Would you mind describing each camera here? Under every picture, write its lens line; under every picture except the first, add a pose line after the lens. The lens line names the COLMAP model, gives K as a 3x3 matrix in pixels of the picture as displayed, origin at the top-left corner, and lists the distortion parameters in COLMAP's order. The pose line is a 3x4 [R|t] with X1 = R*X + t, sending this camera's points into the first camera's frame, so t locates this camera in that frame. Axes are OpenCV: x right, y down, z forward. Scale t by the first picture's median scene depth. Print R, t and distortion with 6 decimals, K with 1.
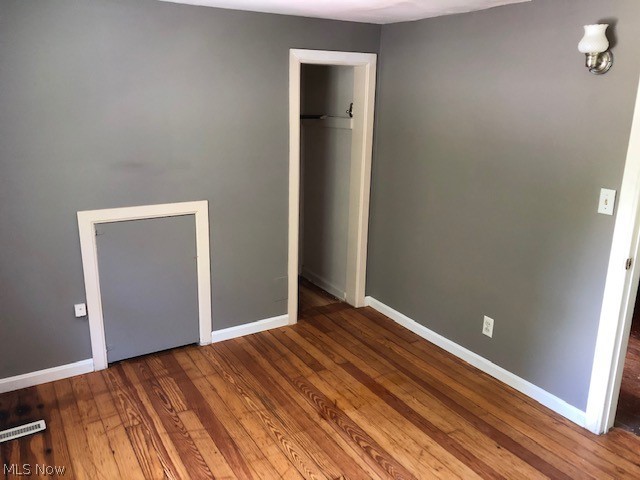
lens RADIAL K [[525.6, 0, 319.1], [0, 525.6, 238.6], [0, 0, 1]] dist [0.028595, -0.025966]
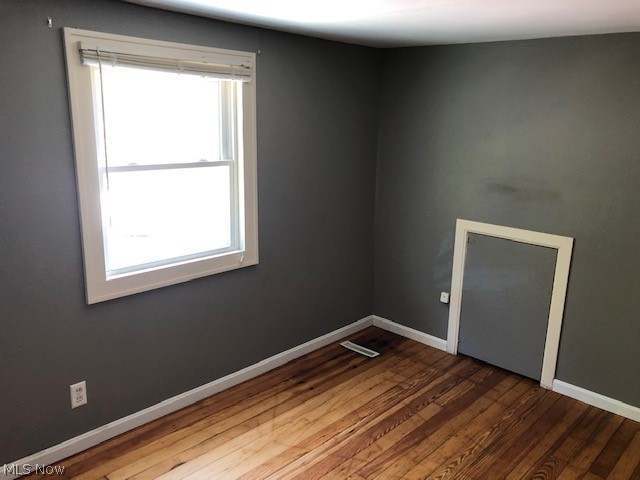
lens RADIAL K [[525.6, 0, 321.1], [0, 525.6, 241.3], [0, 0, 1]] dist [0.028595, -0.025966]
pose [[0.277118, 0.223626, -0.934450, 0.593677], [-0.287474, 0.947287, 0.141445, -0.079765], [0.916823, 0.229433, 0.326797, 0.305694]]
